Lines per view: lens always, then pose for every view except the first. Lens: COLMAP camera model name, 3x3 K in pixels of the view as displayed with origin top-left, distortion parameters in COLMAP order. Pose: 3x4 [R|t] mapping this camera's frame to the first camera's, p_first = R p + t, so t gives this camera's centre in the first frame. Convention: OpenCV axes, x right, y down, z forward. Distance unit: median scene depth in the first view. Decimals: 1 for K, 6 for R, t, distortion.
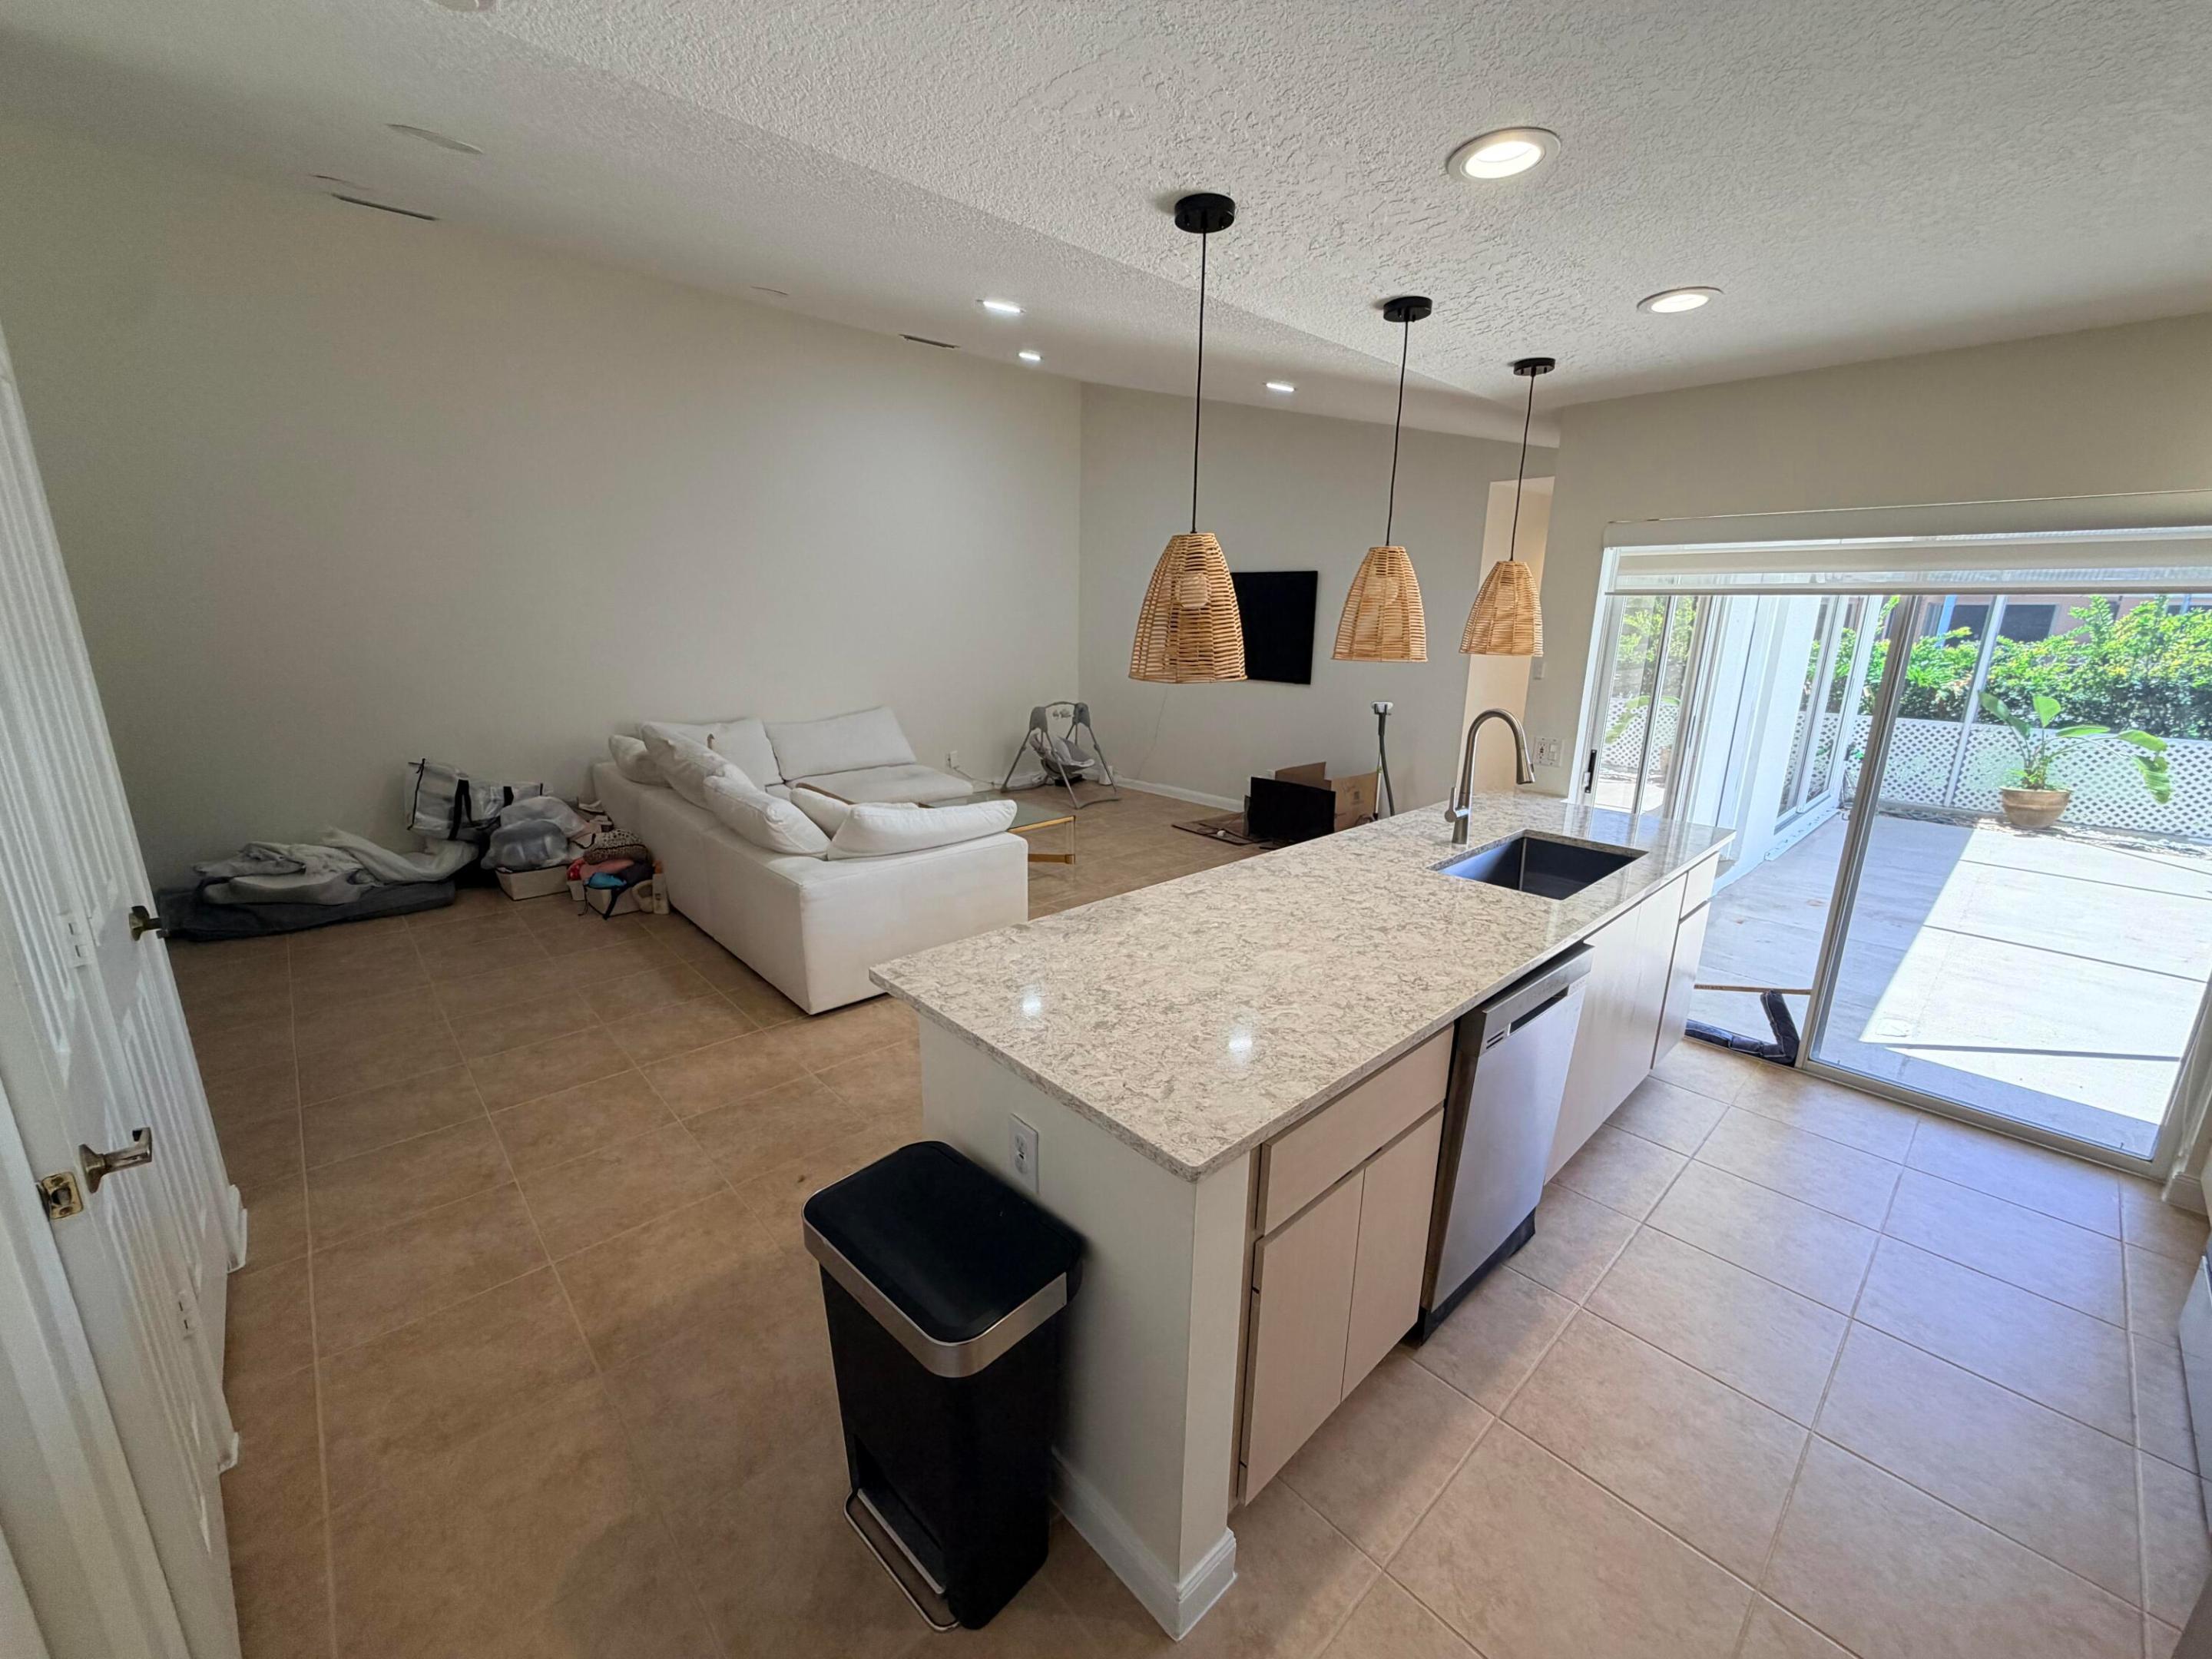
lens RADIAL K [[887.0, 0, 1100.4], [0, 887.0, 836.5], [0, 0, 1]] dist [-0.004103, -0.000355]
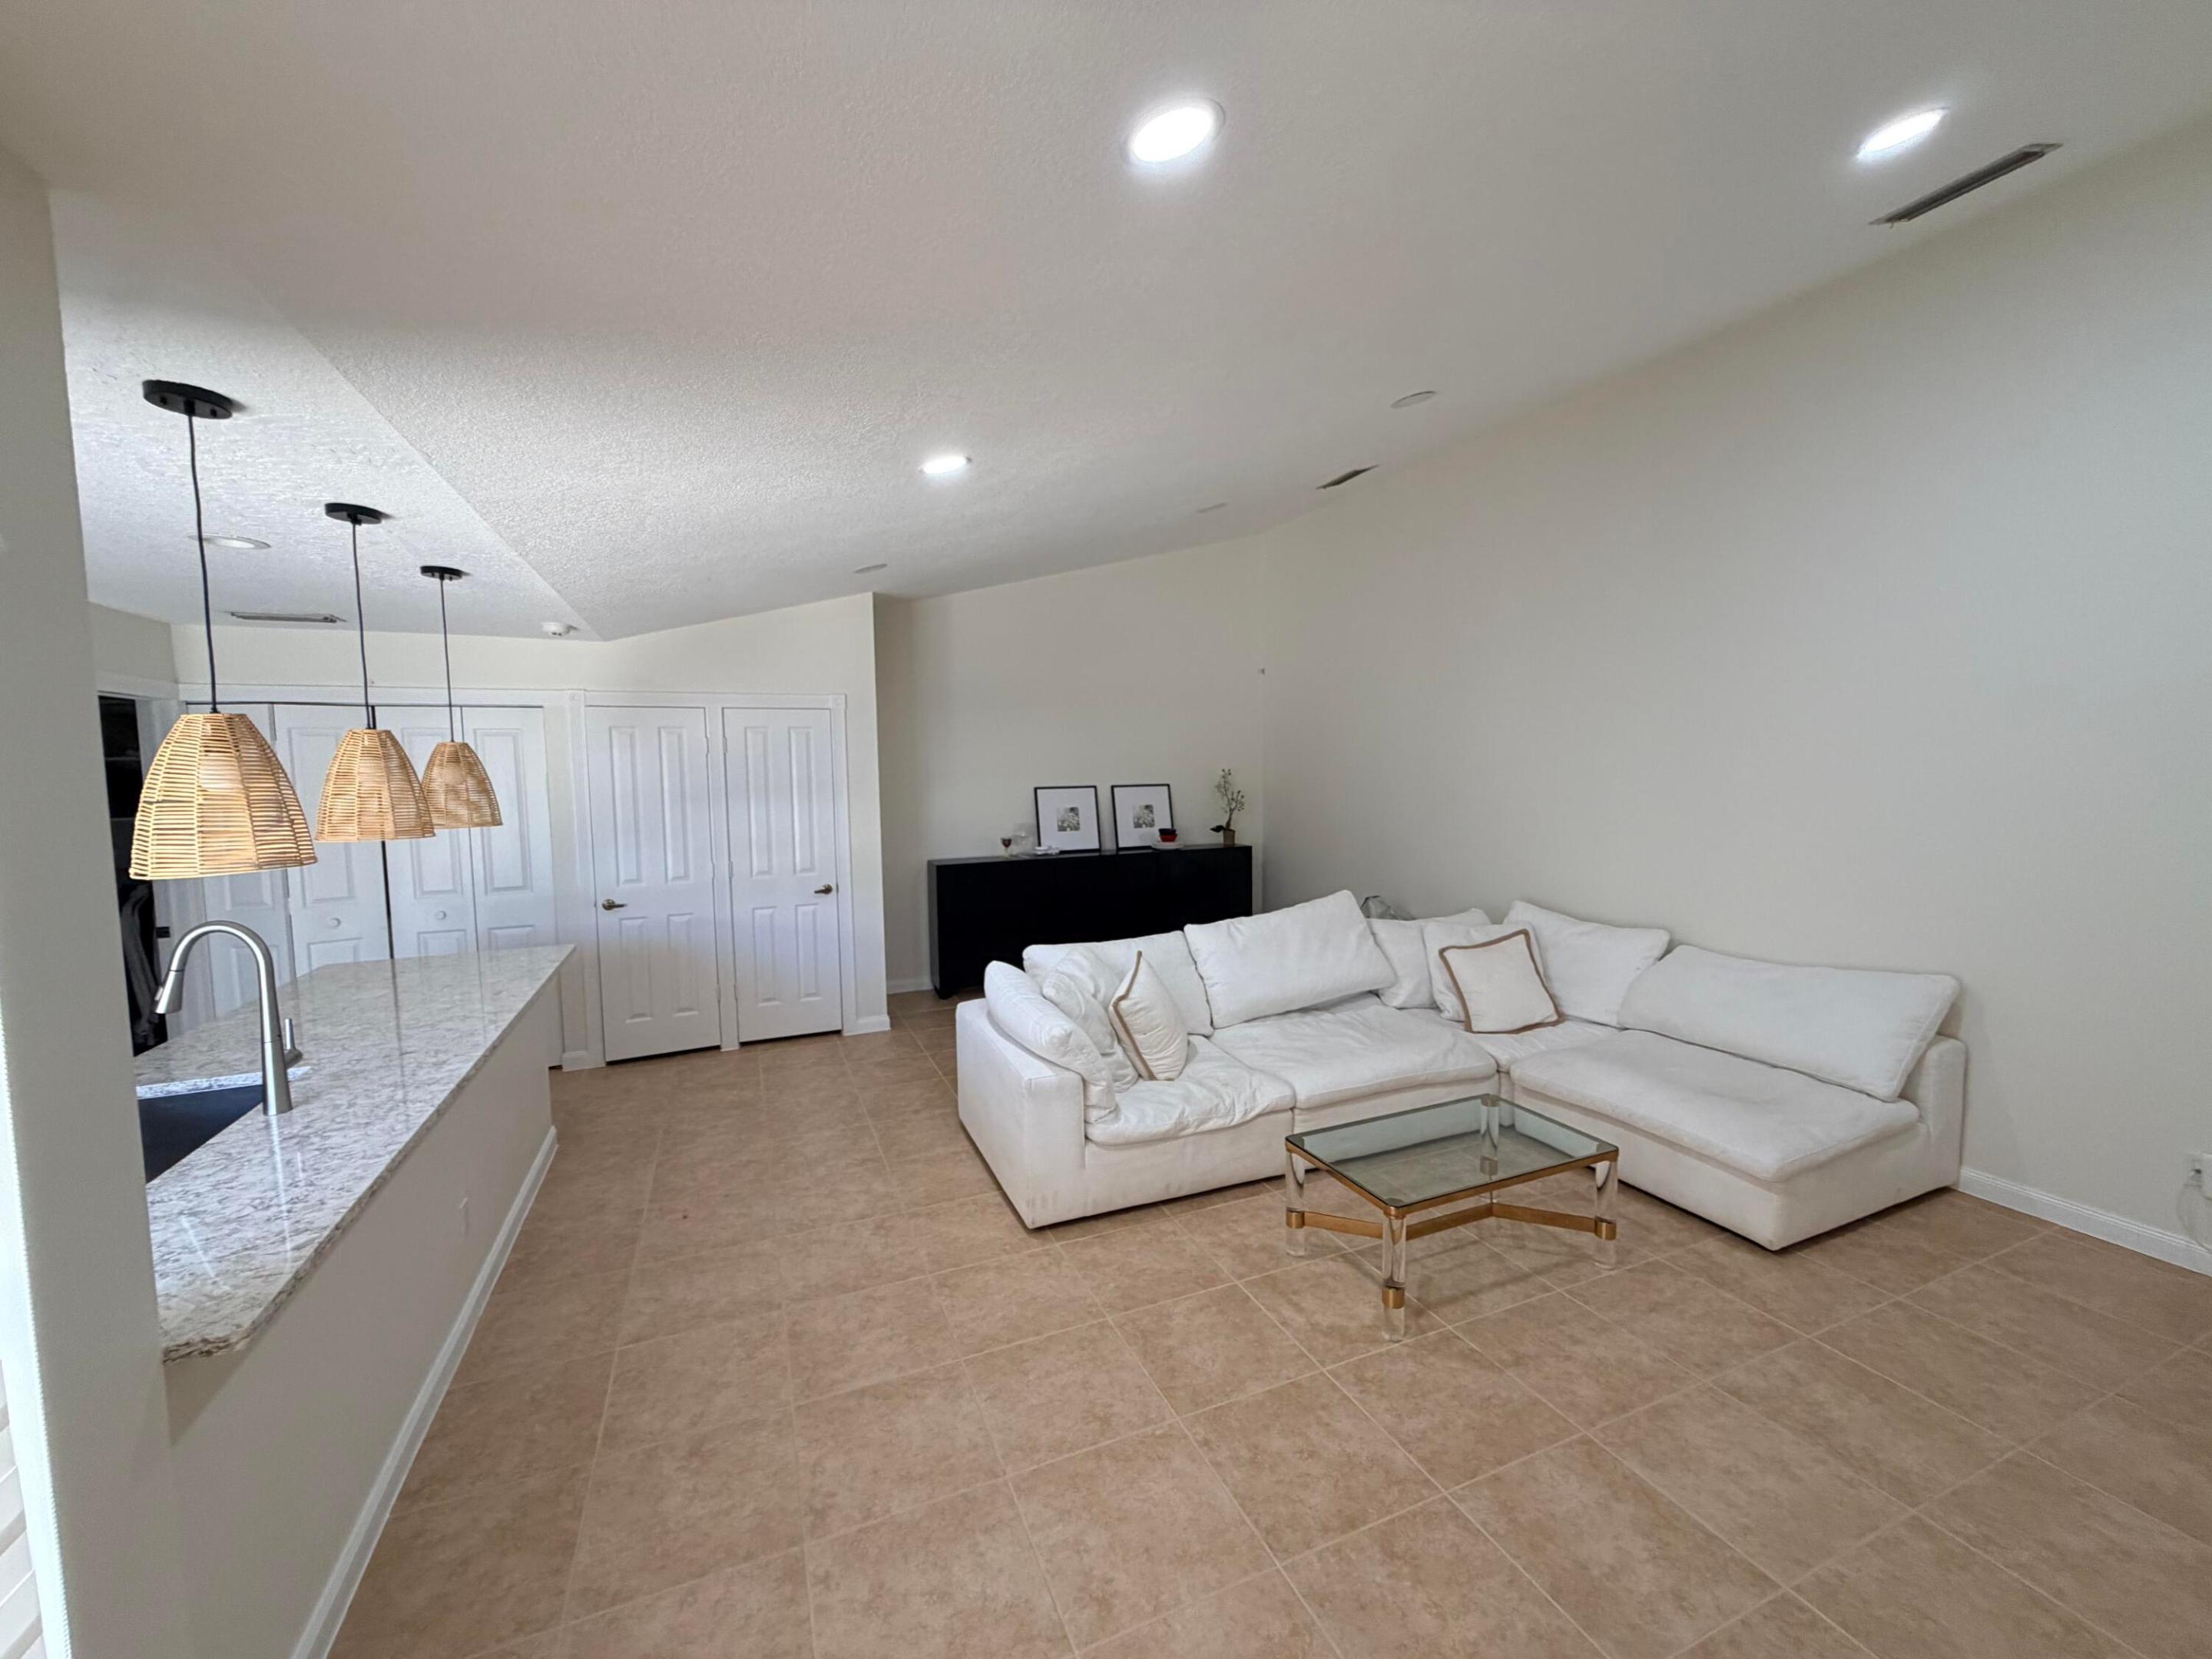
lens RADIAL K [[887.0, 0, 1107.1], [0, 887.0, 830.5], [0, 0, 1]] dist [-0.004103, -0.000355]
pose [[-0.336864, 0.065616, -0.939264, 0.935832], [-0.226306, 0.962683, 0.148415, -0.523062], [0.913952, 0.262556, -0.309444, 1.984857]]
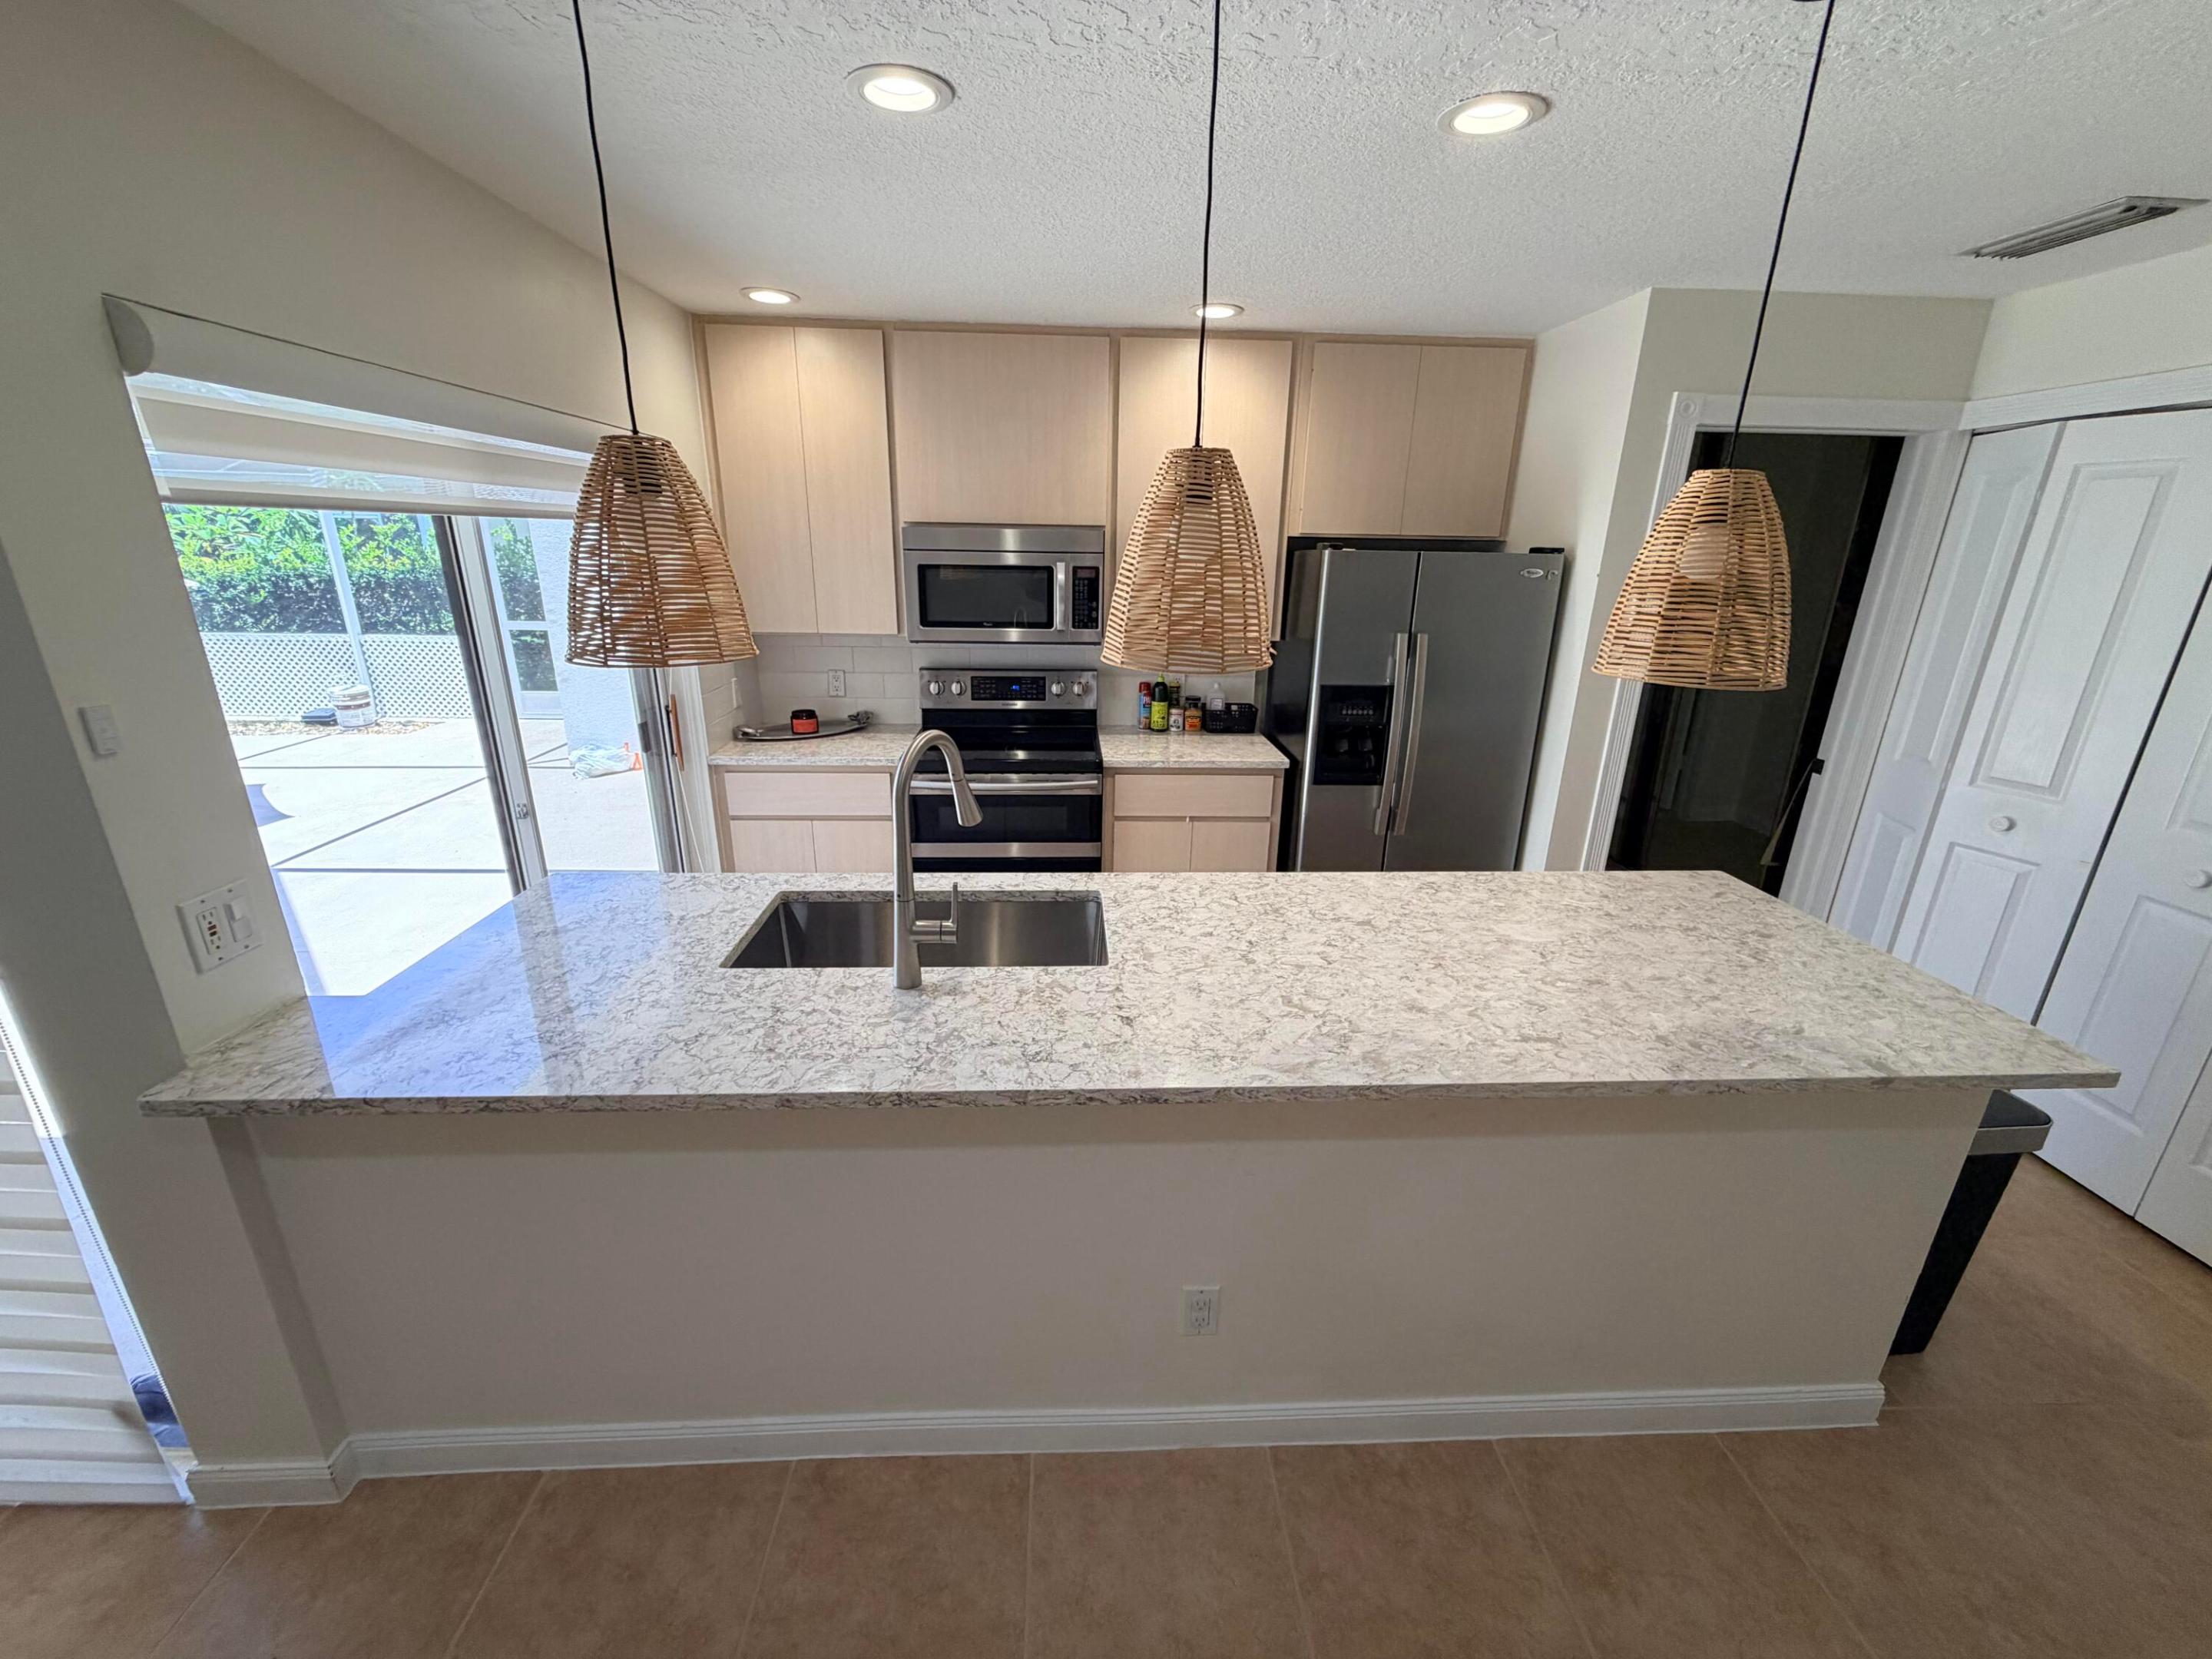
lens RADIAL K [[887.0, 0, 1105.7], [0, 887.0, 840.3], [0, 0, 1]] dist [-0.004103, -0.000355]
pose [[-0.769457, -0.227212, 0.596918, 0.001372], [0.134893, 0.855692, 0.499596, -0.369787], [-0.624292, 0.464937, -0.627768, 1.379357]]
